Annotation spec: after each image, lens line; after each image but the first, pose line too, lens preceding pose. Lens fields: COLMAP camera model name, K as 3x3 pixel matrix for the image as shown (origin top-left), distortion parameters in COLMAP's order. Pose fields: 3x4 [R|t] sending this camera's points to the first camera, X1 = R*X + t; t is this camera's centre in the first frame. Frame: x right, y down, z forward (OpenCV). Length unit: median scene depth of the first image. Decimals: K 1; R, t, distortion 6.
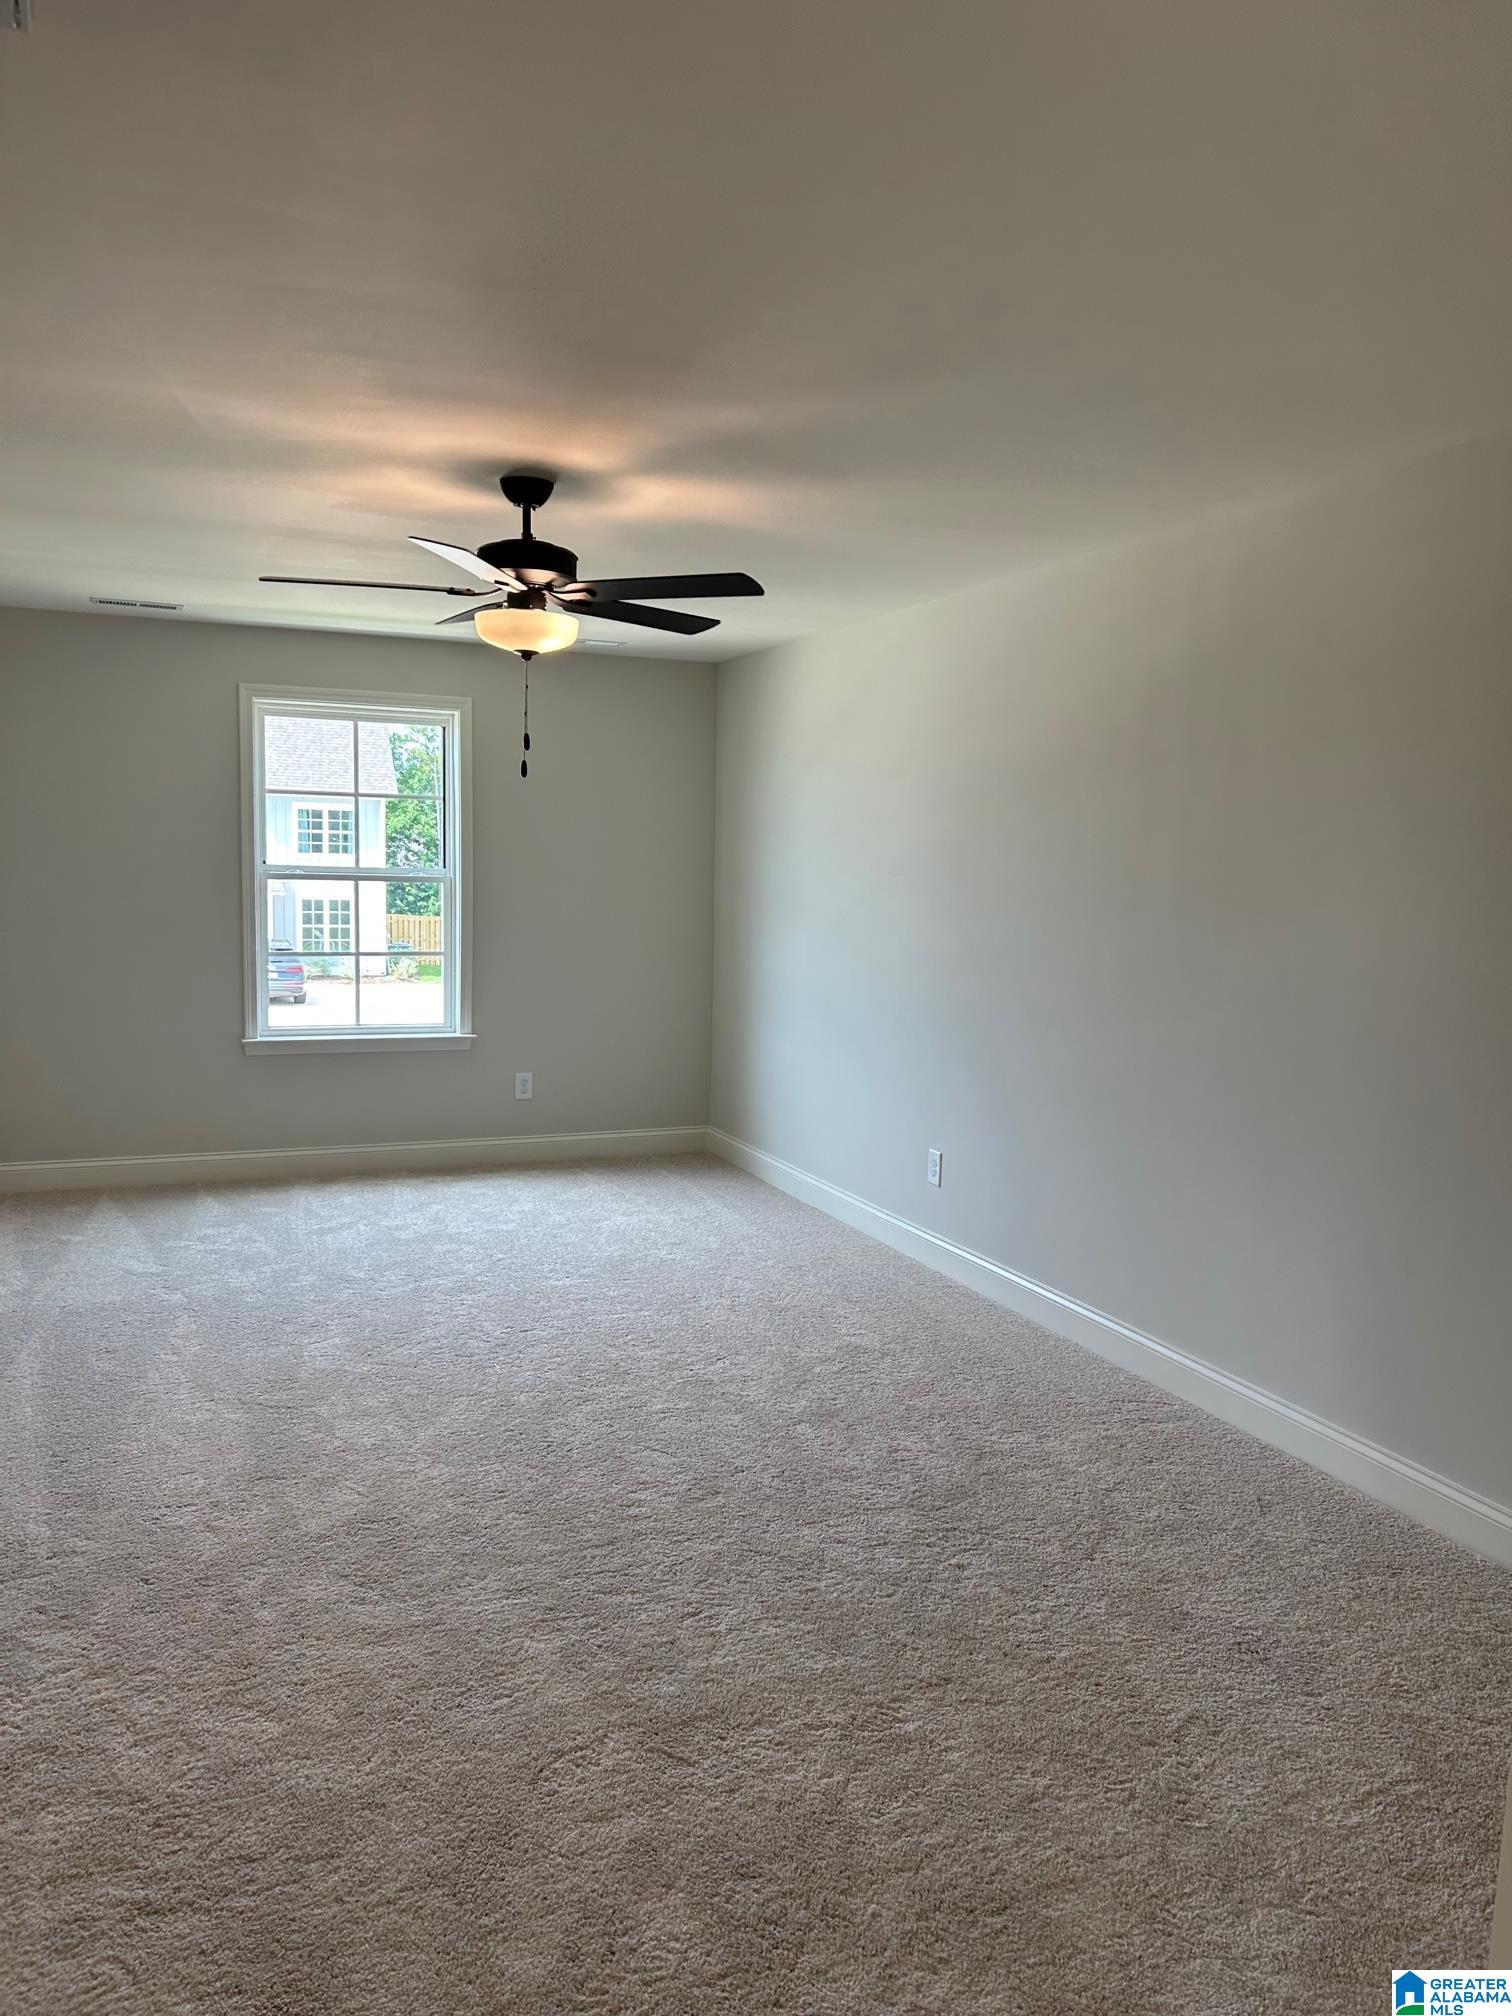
lens RADIAL K [[1526.4, 0, 753.5], [0, 1526.4, 1007.0], [0, 0, 1]] dist [0.031552, -0.046752]
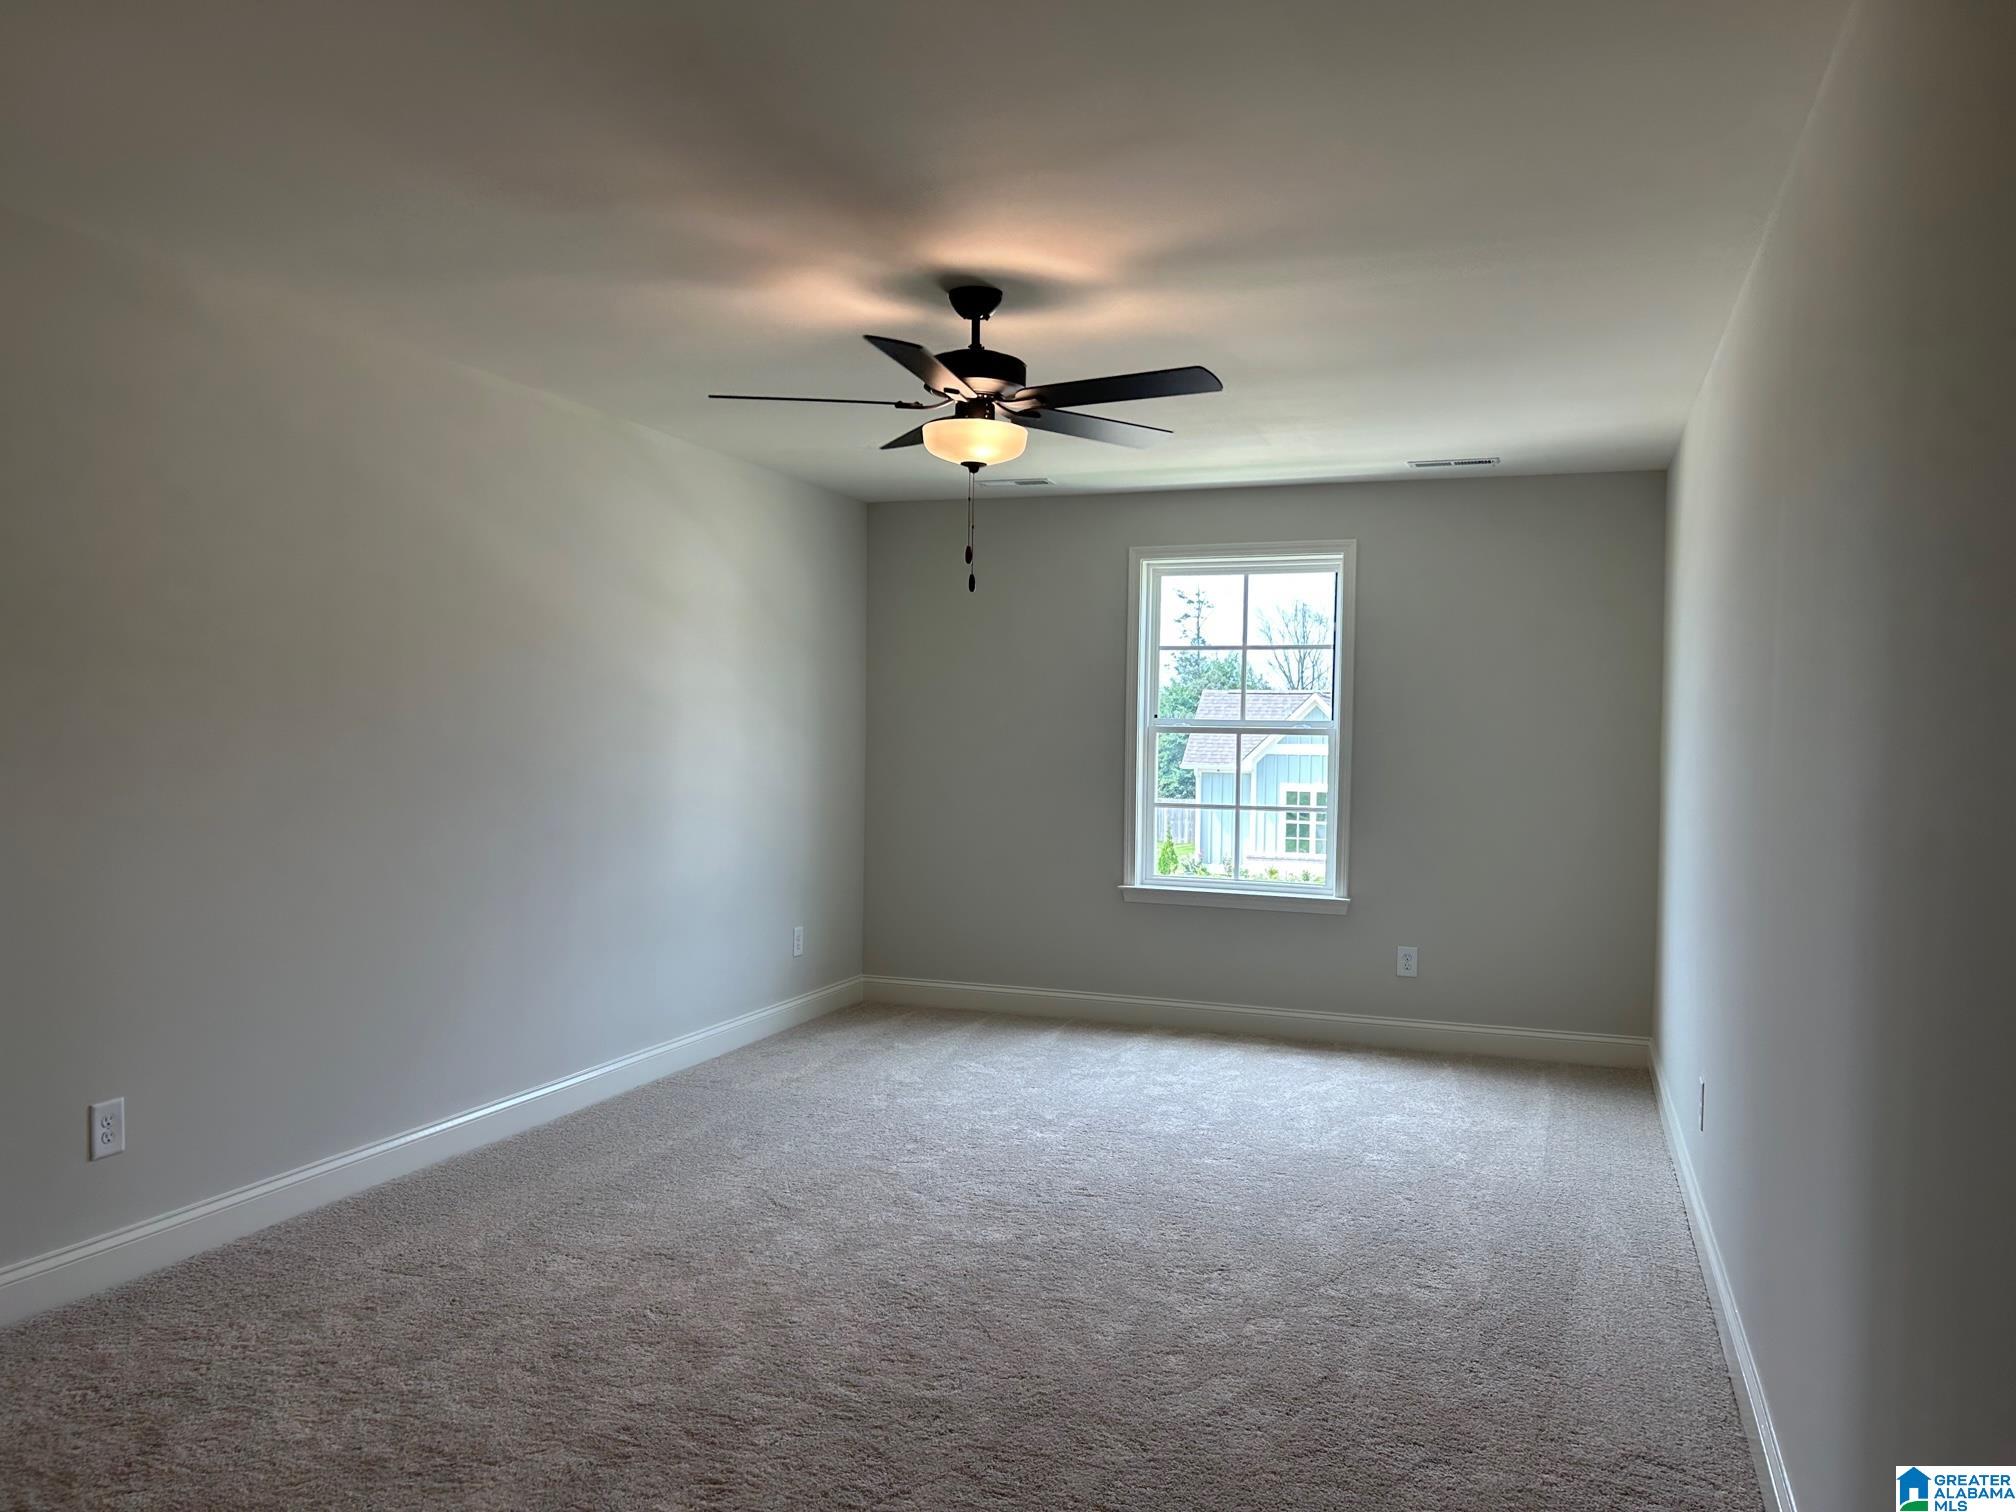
lens RADIAL K [[1526.4, 0, 1004.7], [0, 1526.4, 752.0], [0, 0, 1]] dist [0.031552, -0.046752]
pose [[0.741957, 0.003459, -0.670438, 0.403255], [-0.069557, 0.994988, -0.071844, 0.014962], [0.666829, 0.099938, 0.738479, 0.242544]]
